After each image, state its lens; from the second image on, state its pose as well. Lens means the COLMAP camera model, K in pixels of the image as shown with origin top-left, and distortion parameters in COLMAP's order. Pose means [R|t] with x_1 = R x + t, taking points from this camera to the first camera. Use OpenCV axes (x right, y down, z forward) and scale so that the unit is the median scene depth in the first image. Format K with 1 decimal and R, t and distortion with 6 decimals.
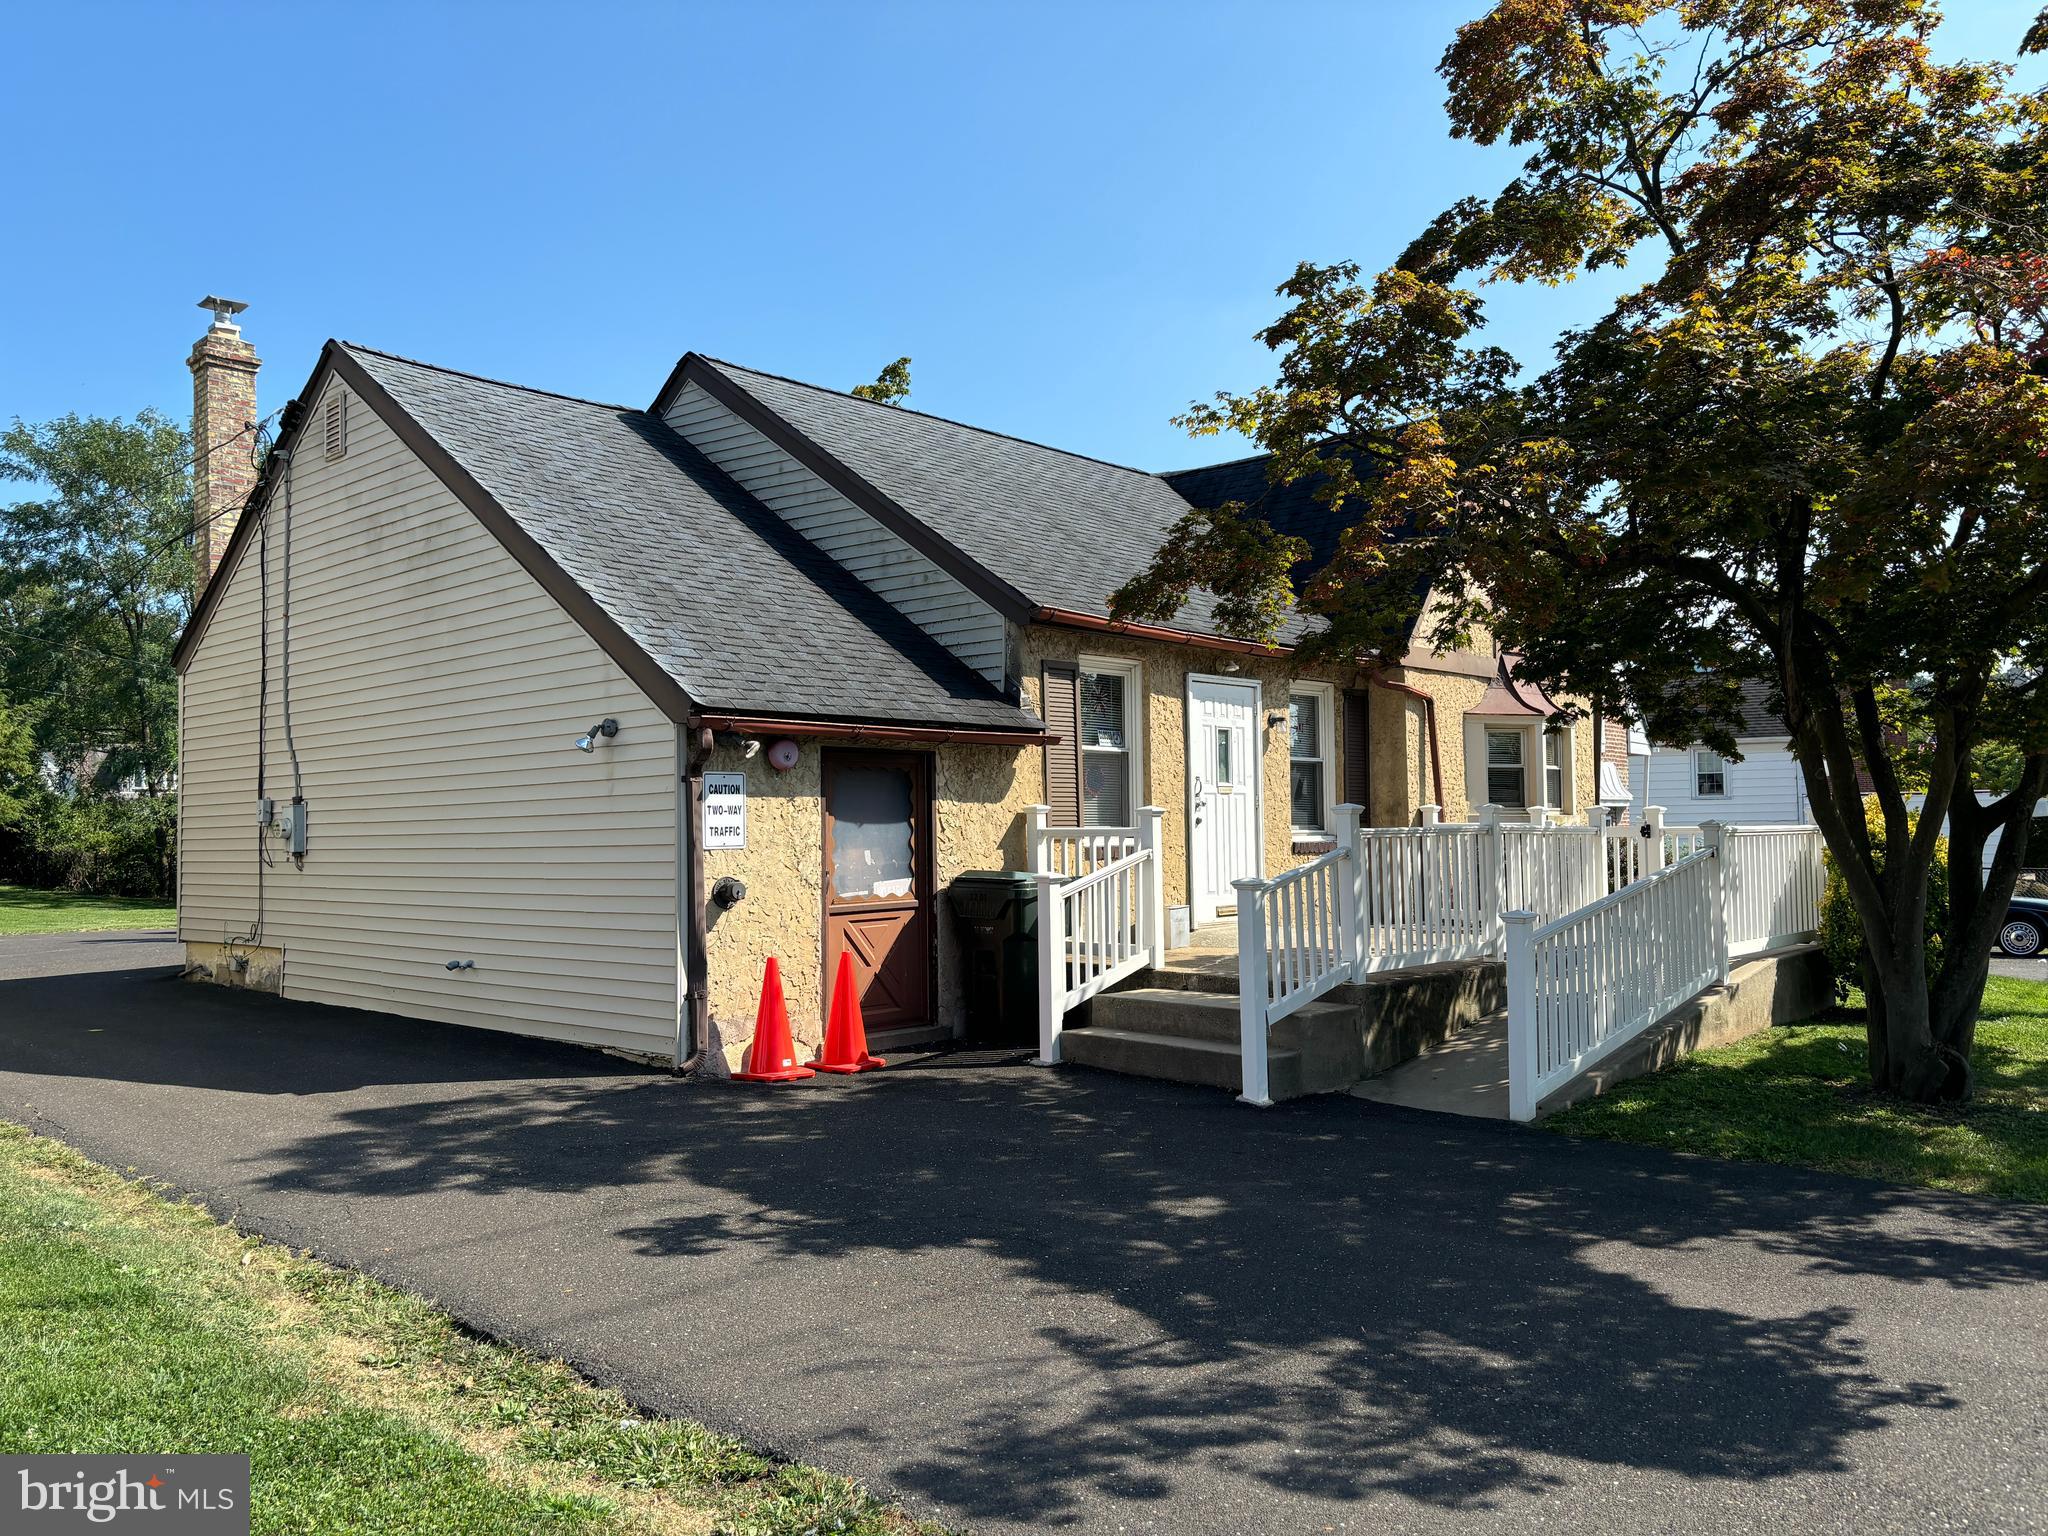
lens RADIAL K [[1559.4, 0, 1019.4], [0, 1559.4, 763.4], [0, 0, 1]] dist [0.029244, -0.010801]
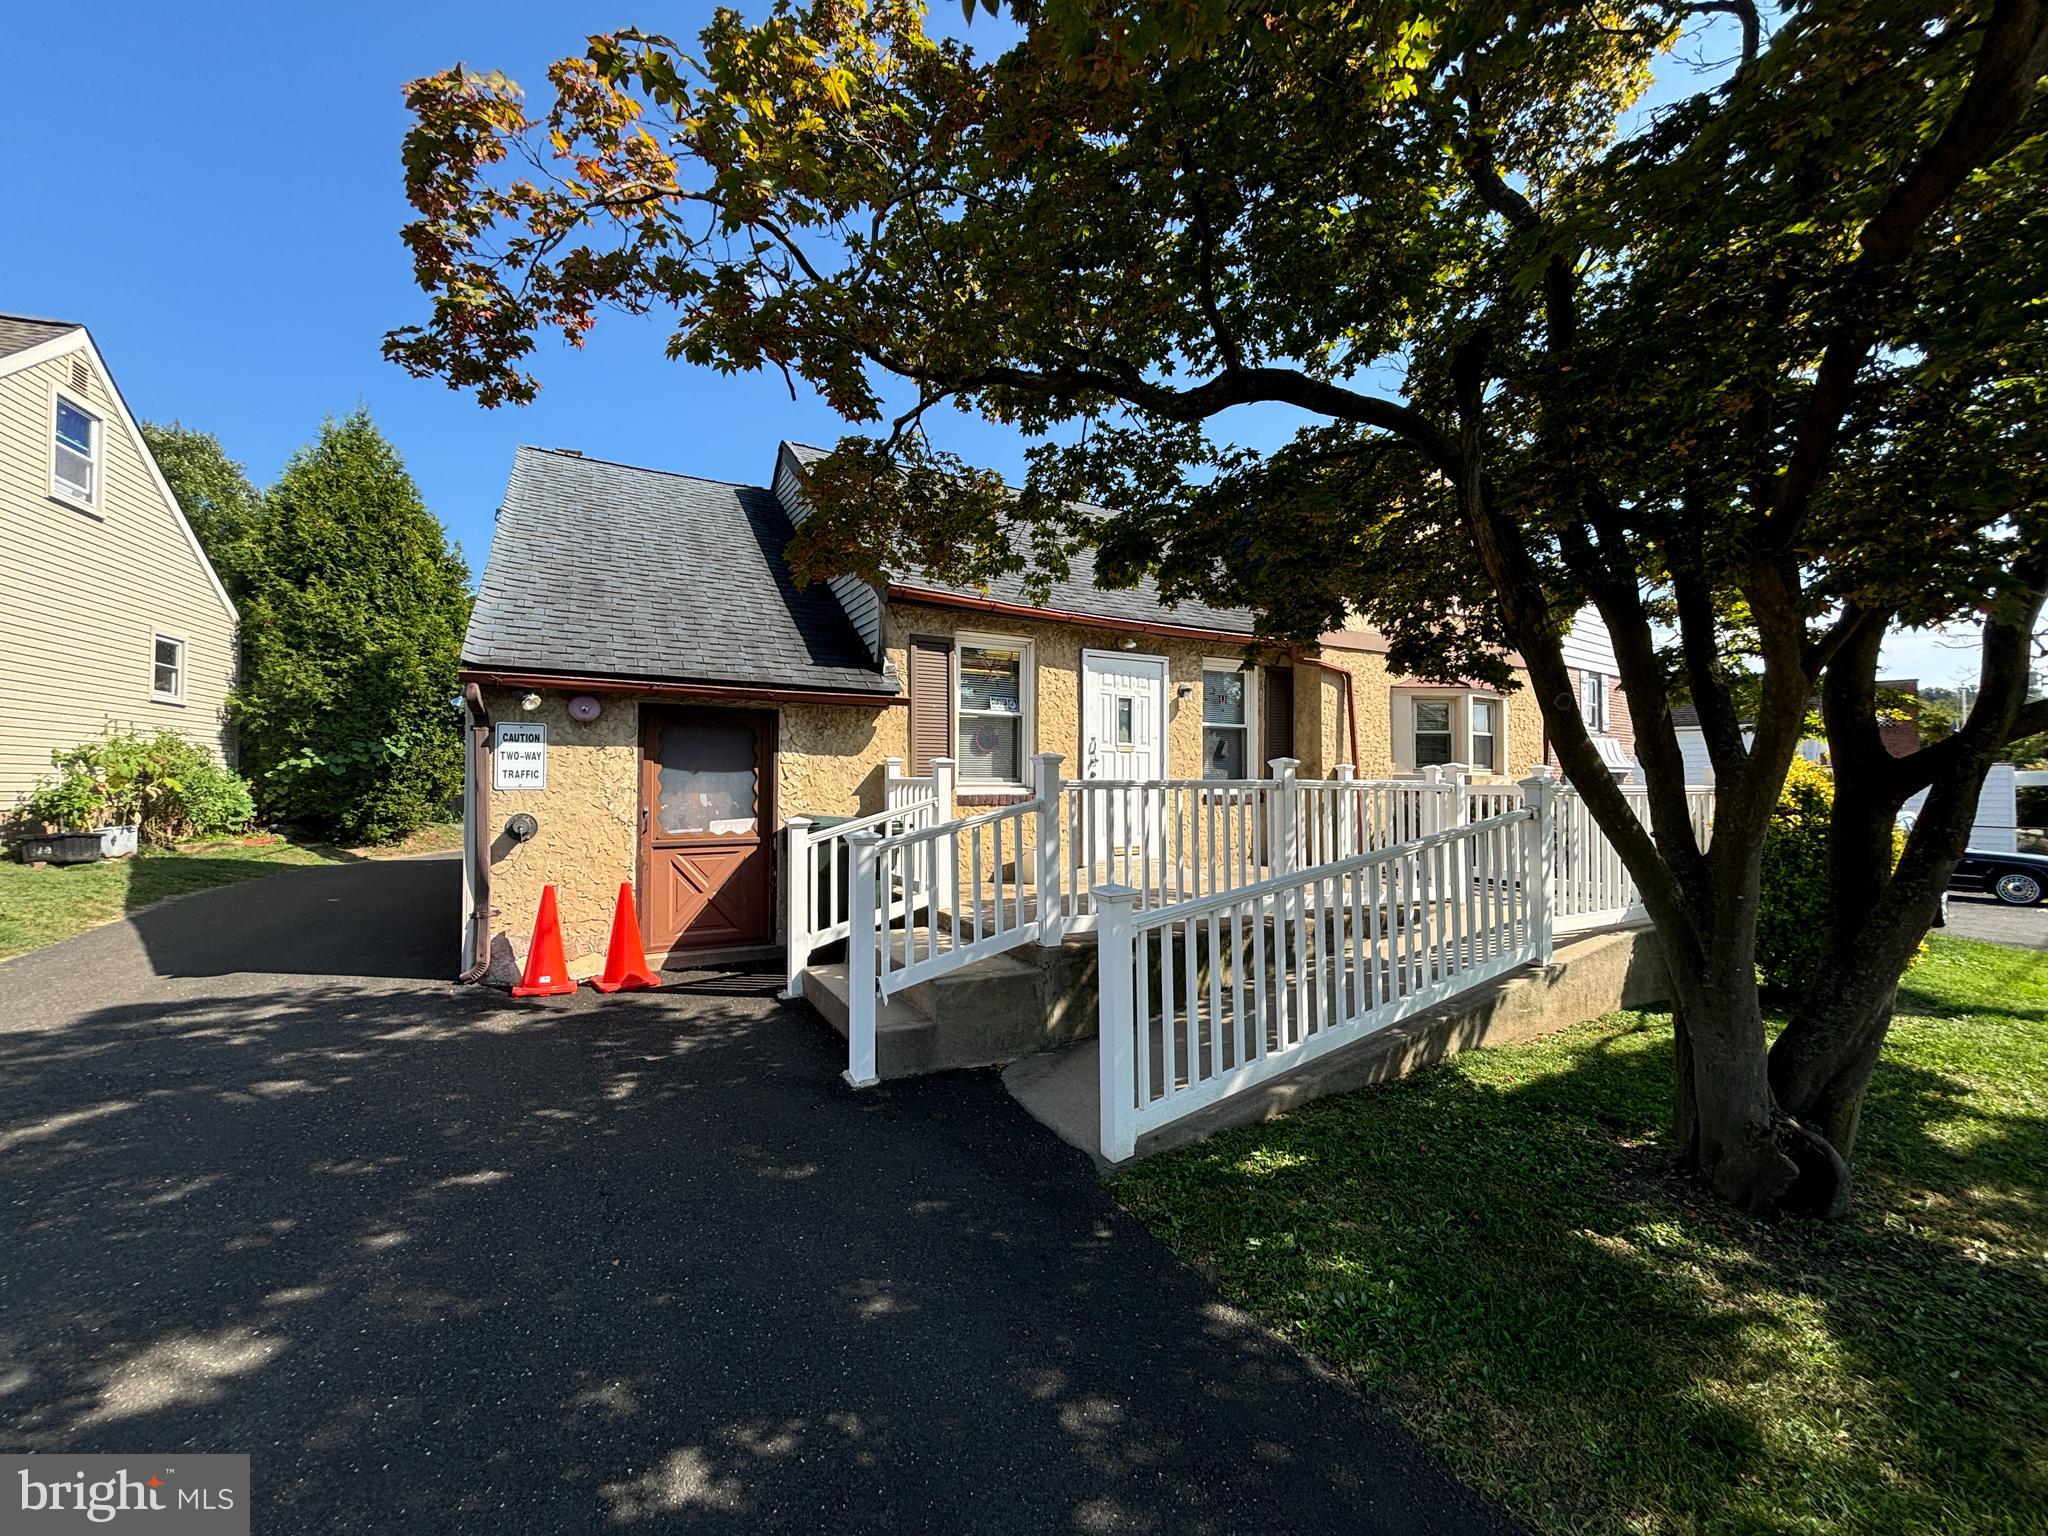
lens RADIAL K [[826.2, 0, 1030.4], [0, 826.2, 766.3], [0, 0, 1]] dist [0.001783, 0.000552]
pose [[0.950974, 0.008884, -0.309144, 0.298914], [-0.002232, 0.999758, 0.021867, 0.019260], [0.309264, -0.020105, 0.950764, 0.446074]]
